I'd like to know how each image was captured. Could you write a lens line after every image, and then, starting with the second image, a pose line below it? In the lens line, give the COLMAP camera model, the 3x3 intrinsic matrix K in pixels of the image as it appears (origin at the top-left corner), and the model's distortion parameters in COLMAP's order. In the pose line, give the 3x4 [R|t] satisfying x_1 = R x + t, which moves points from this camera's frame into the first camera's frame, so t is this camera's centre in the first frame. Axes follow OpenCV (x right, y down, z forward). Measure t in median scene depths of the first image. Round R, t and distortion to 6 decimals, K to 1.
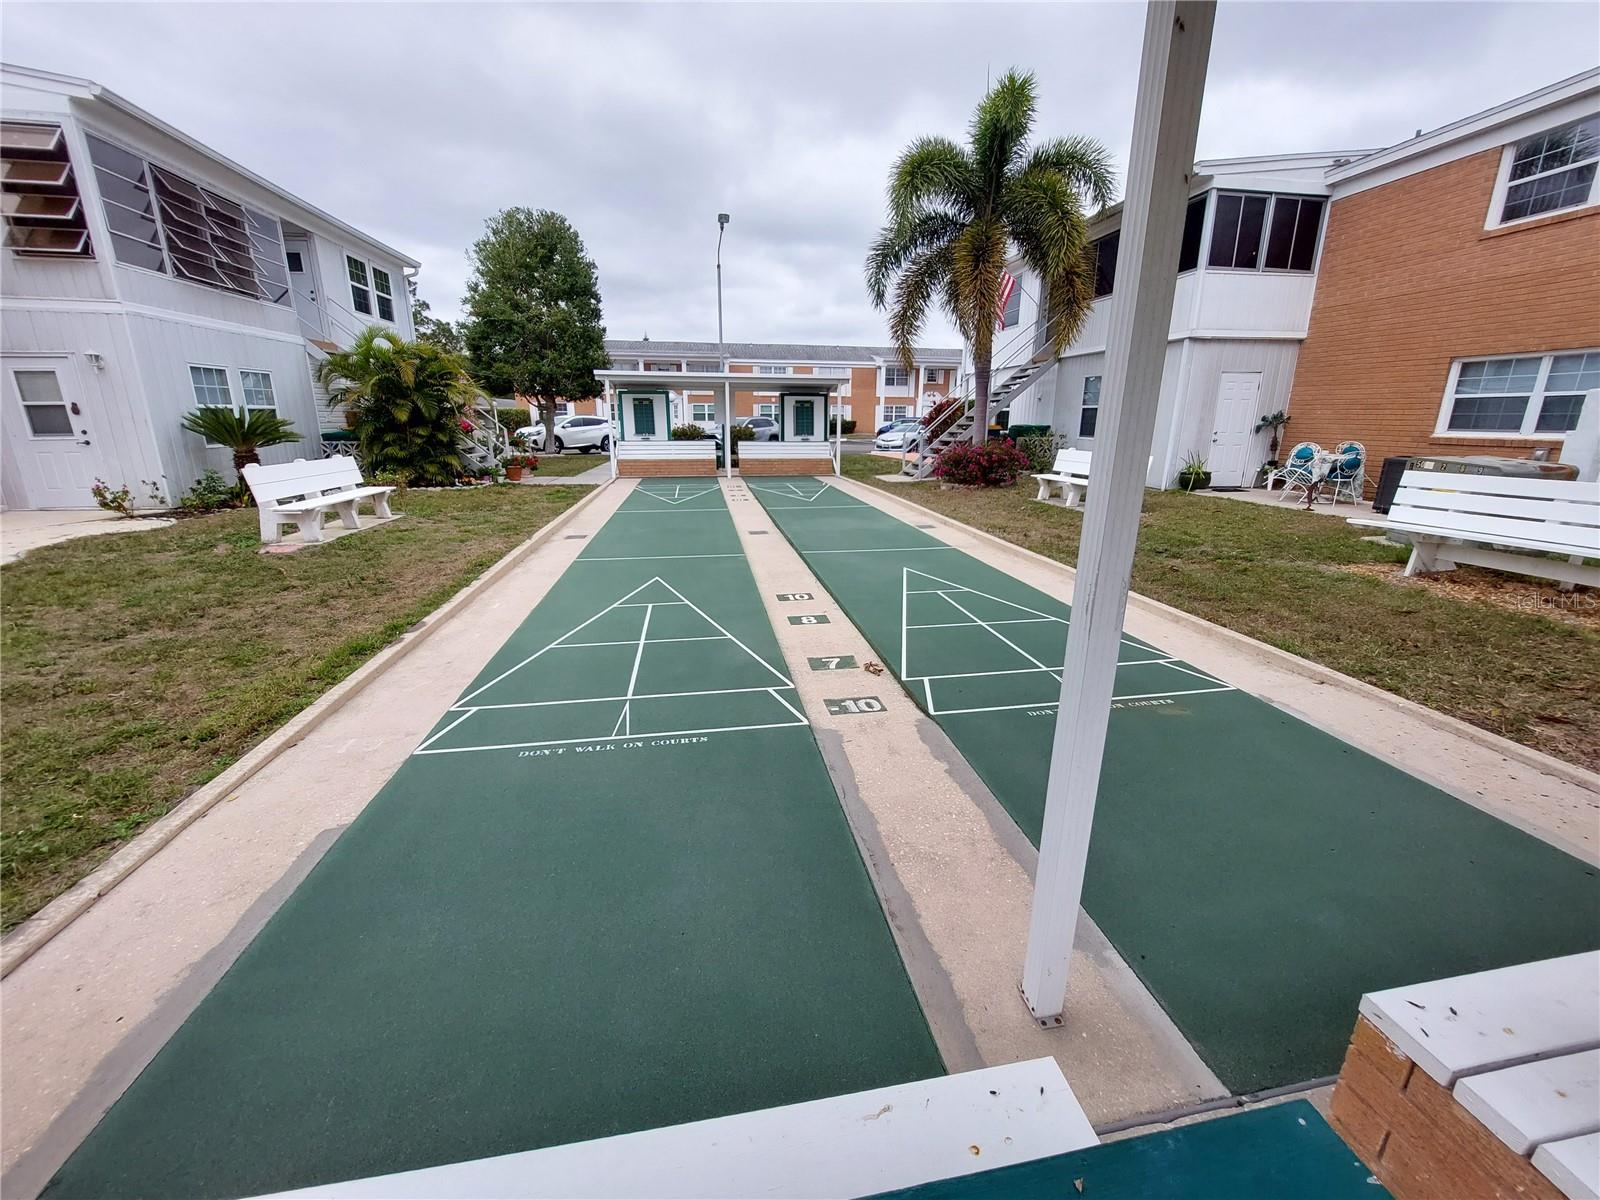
lens RADIAL K [[636.3, 0, 805.8], [0, 636.3, 602.2], [0, 0, 1]] dist [-0.000549, -0.000031]
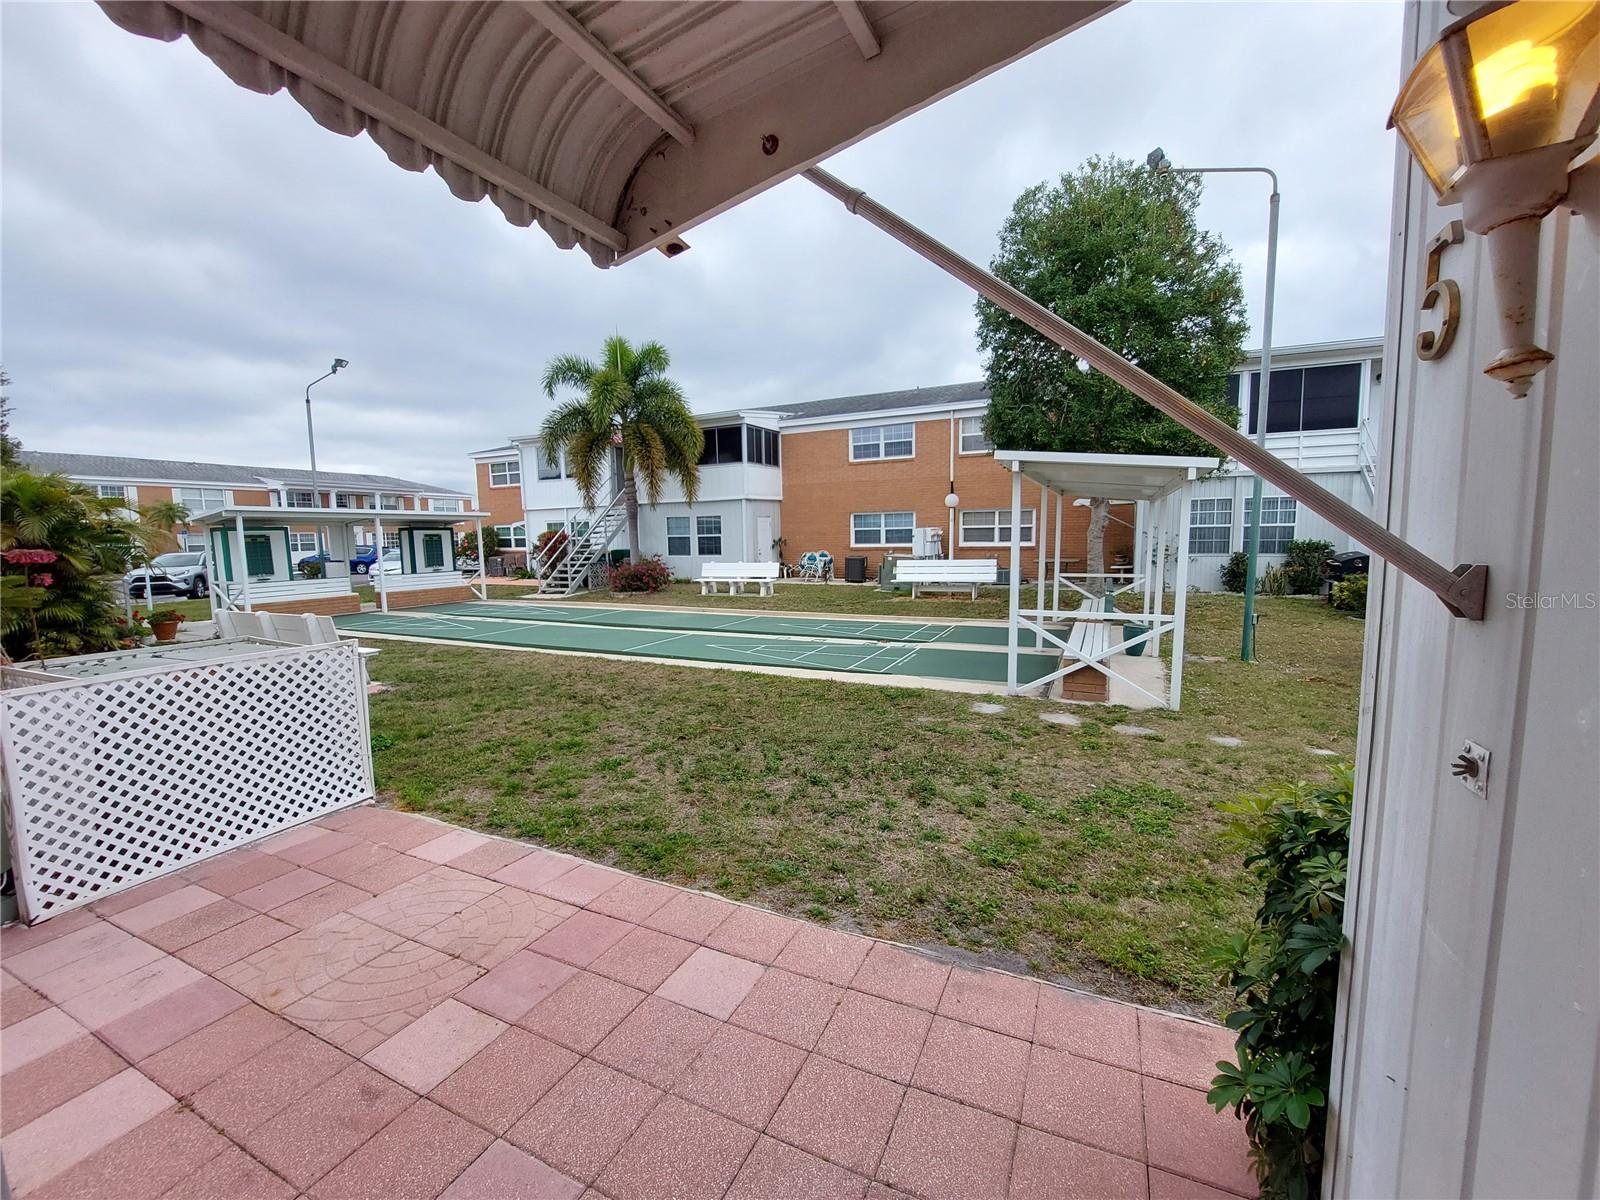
lens RADIAL K [[636.3, 0, 805.8], [0, 636.3, 602.2], [0, 0, 1]] dist [-0.000549, -0.000031]
pose [[0.587858, -0.099478, 0.802825, -0.698832], [0.249782, 0.966239, -0.063173, 0.016381], [-0.769436, 0.237668, 0.592859, -0.100401]]
